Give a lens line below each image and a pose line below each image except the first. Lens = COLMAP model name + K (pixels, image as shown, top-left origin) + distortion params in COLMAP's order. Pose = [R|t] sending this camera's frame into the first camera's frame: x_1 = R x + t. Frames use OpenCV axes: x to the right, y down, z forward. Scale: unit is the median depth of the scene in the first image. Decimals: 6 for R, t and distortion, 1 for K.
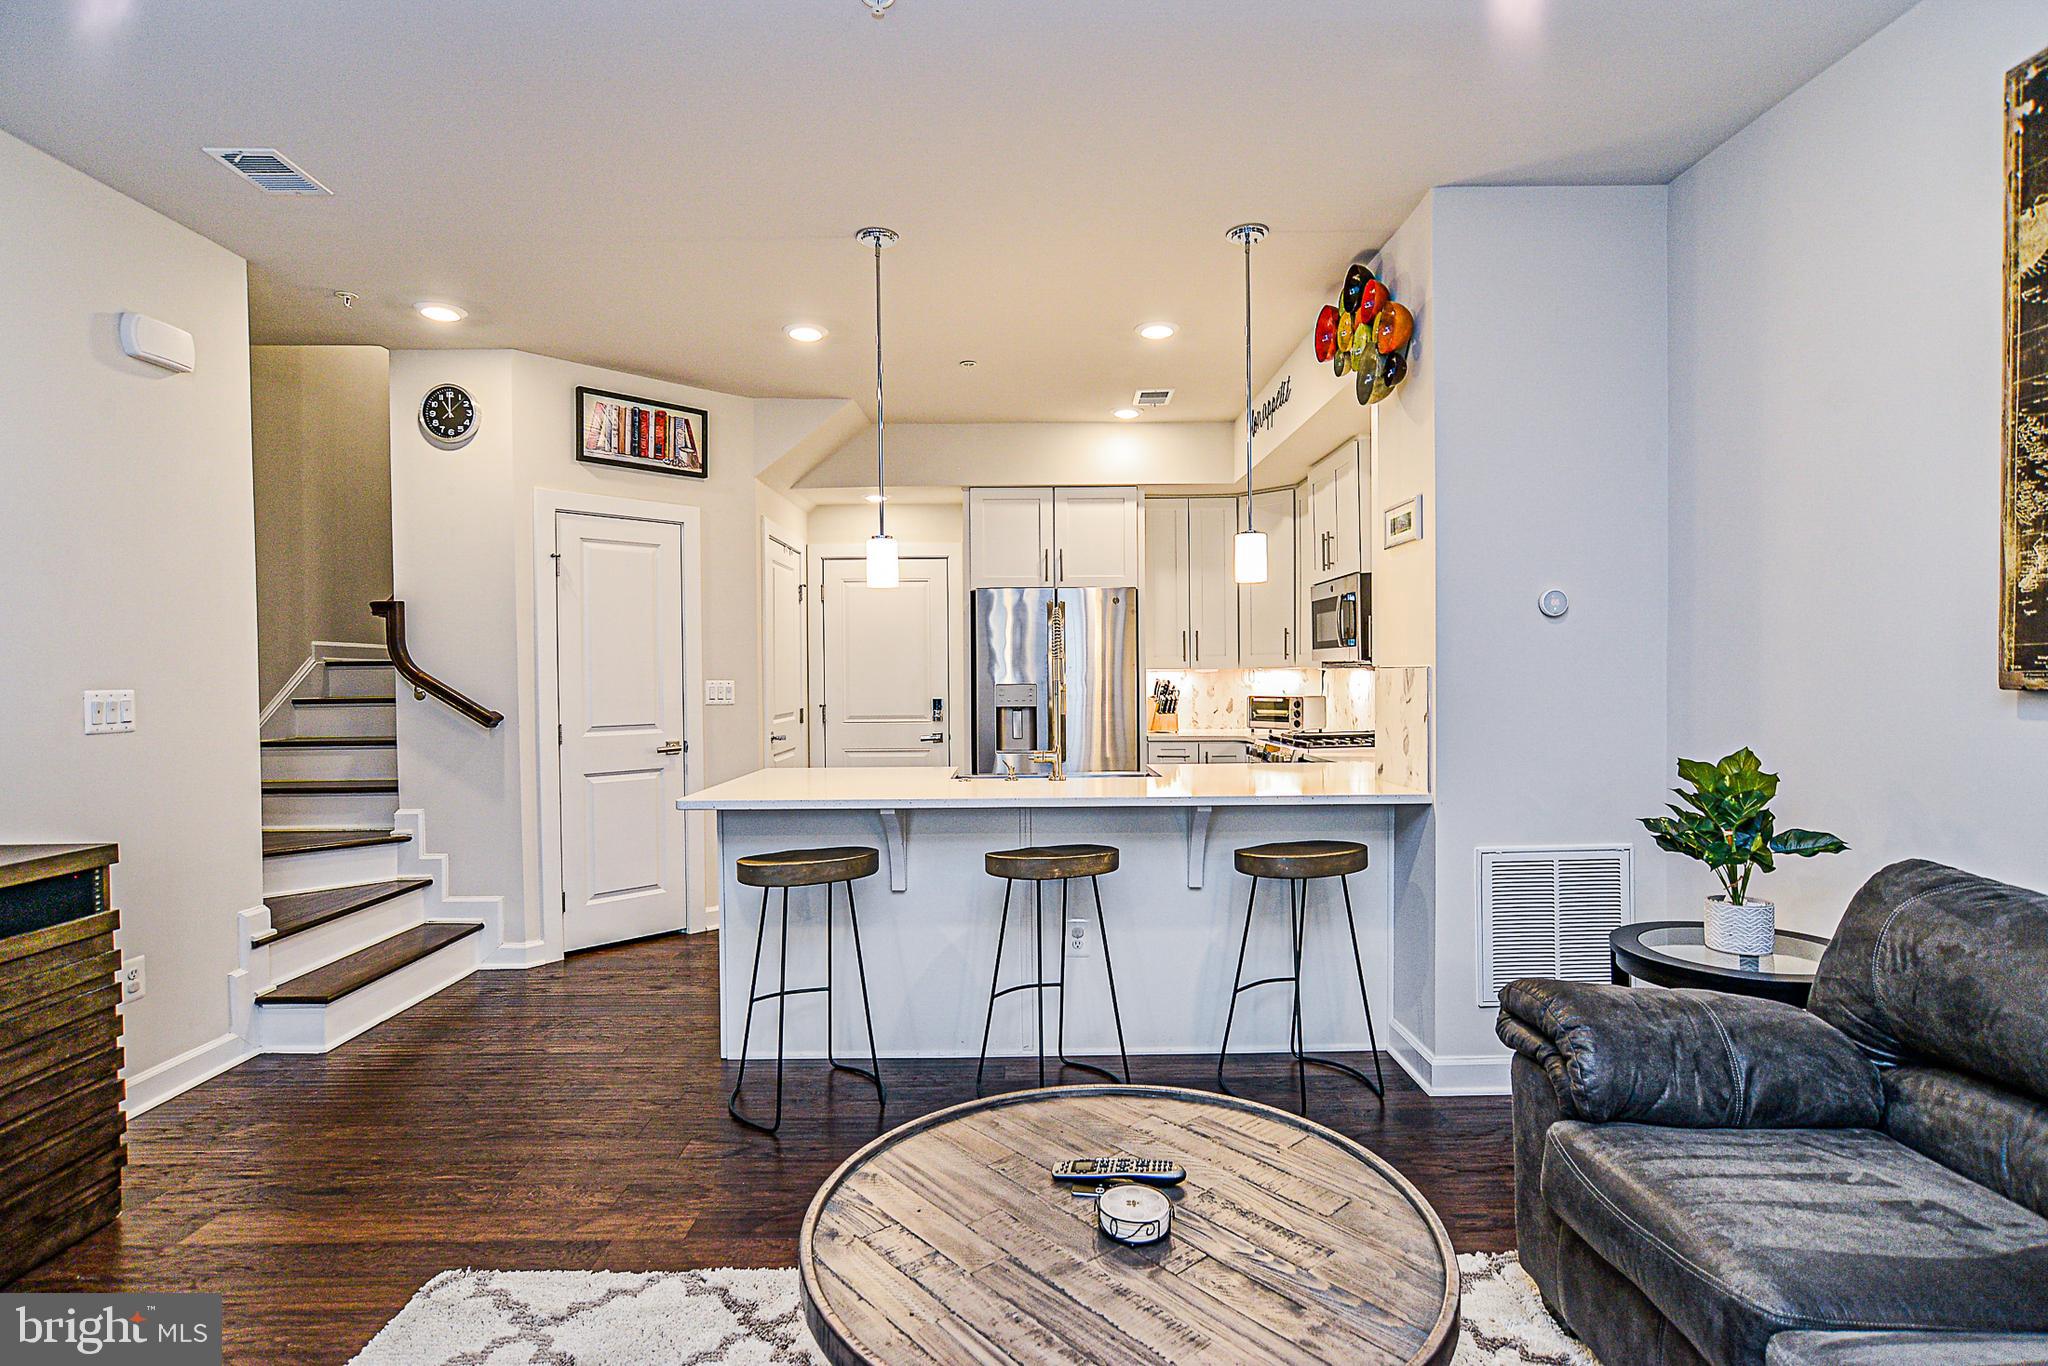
lens RADIAL K [[1016.8, 0, 1031.3], [0, 1016.8, 679.7], [0, 0, 1]] dist [-0.017311, 0.013541]
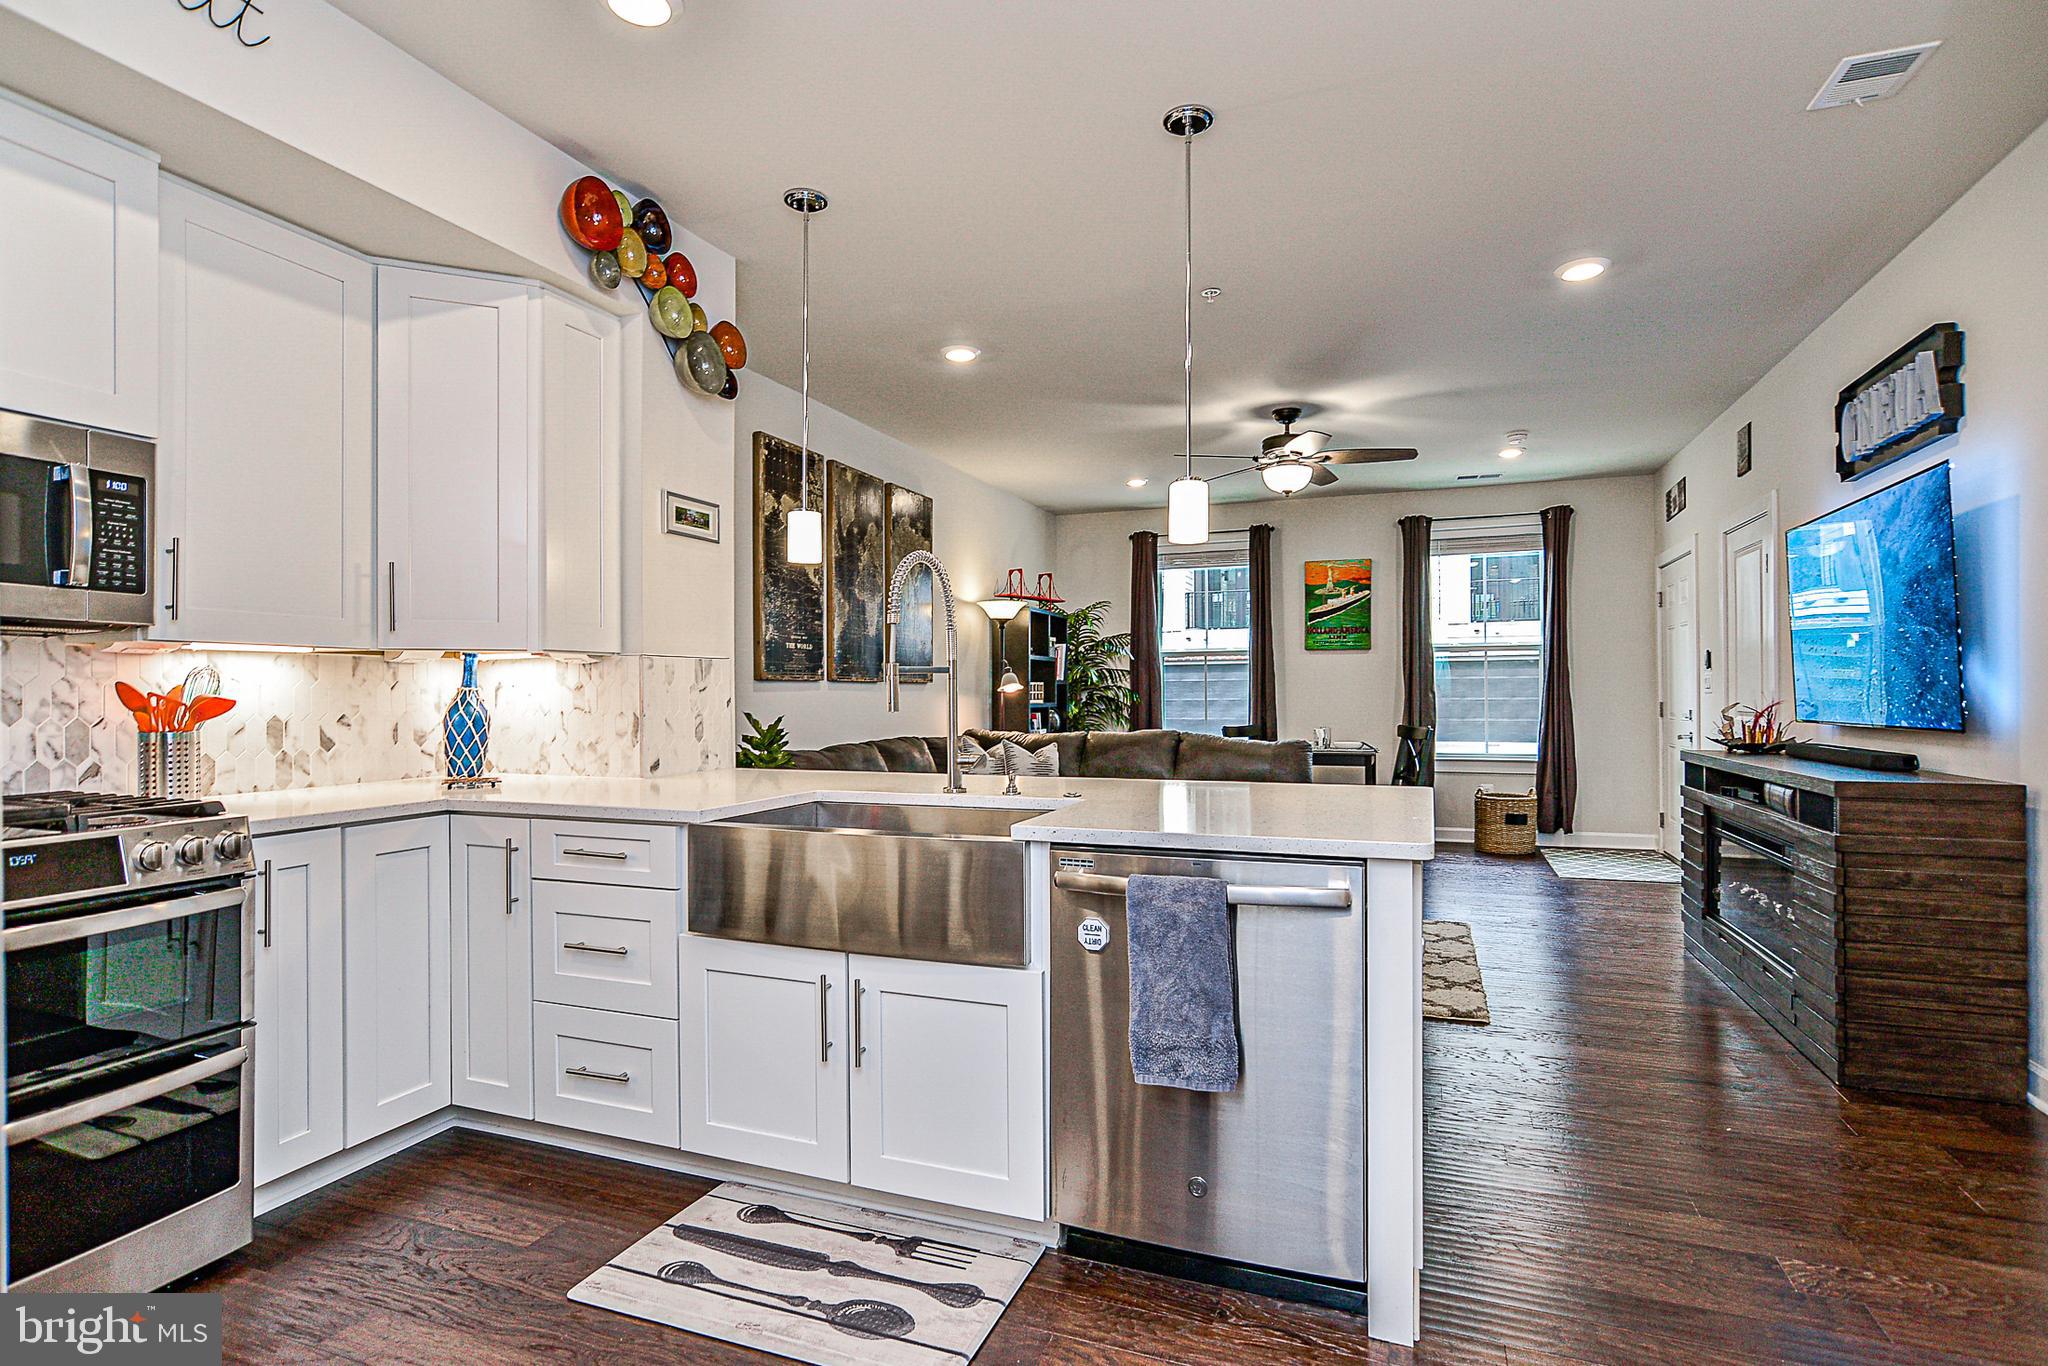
lens RADIAL K [[1016.8, 0, 1022.2], [0, 1016.8, 689.7], [0, 0, 1]] dist [-0.017311, 0.013541]
pose [[-0.928655, 0.014412, 0.370665, -0.222831], [0.016362, 0.999864, 0.002118, 0.016310], [-0.370584, 0.008032, -0.928764, 1.248596]]
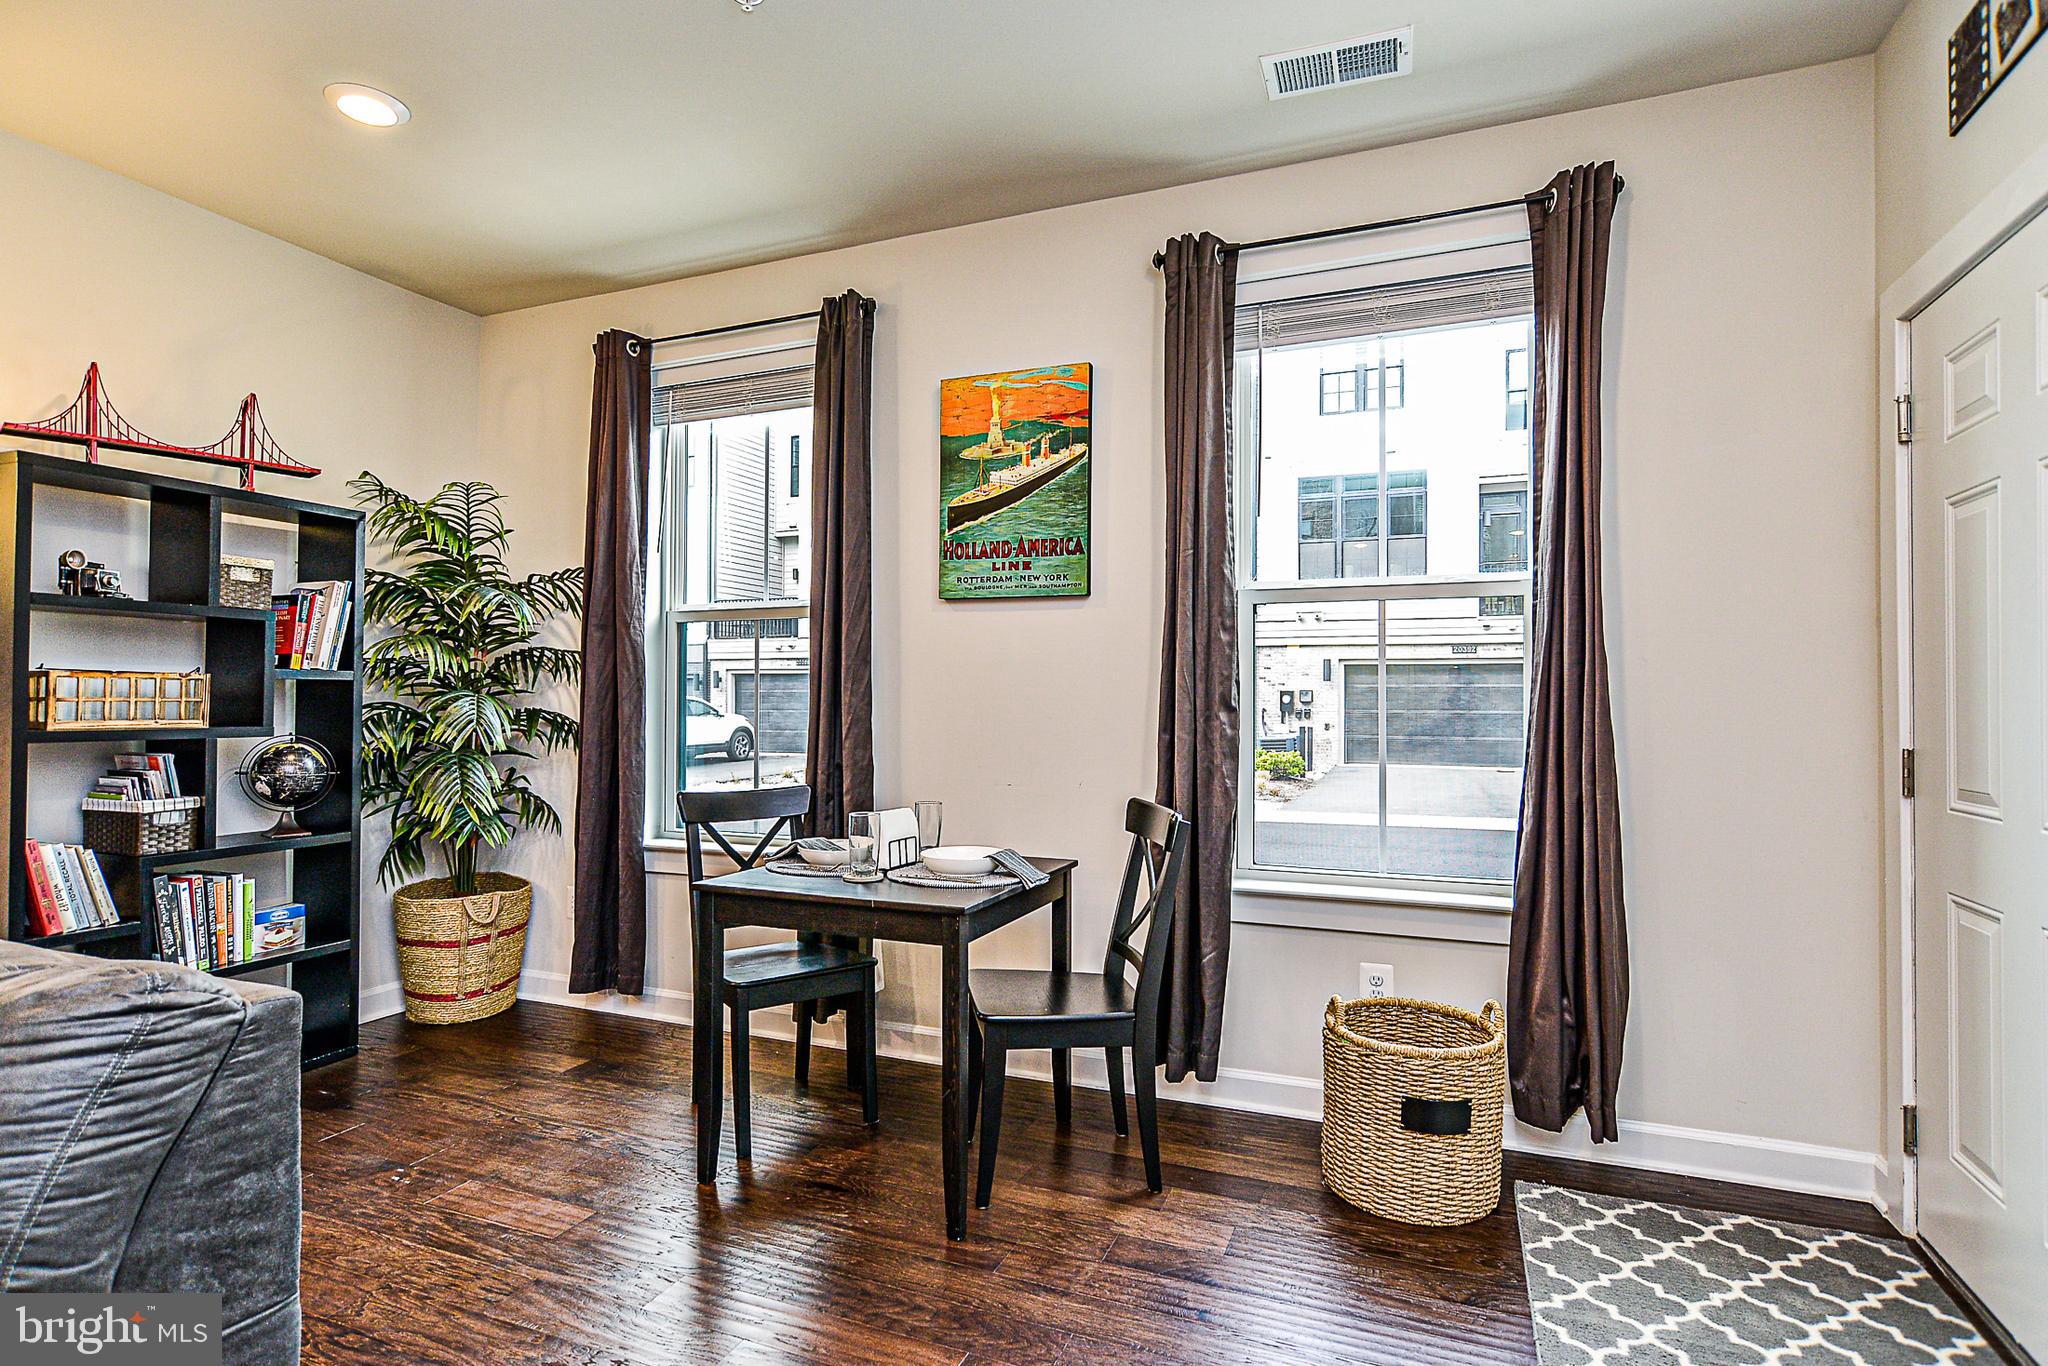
lens RADIAL K [[1016.8, 0, 1043.7], [0, 1016.8, 693.8], [0, 0, 1]] dist [-0.017311, 0.013541]
pose [[-0.924417, 0.009255, 0.381271, -0.354636], [0.009041, 0.999956, -0.002354, 0.025706], [-0.381276, 0.001271, -0.924460, 0.103519]]
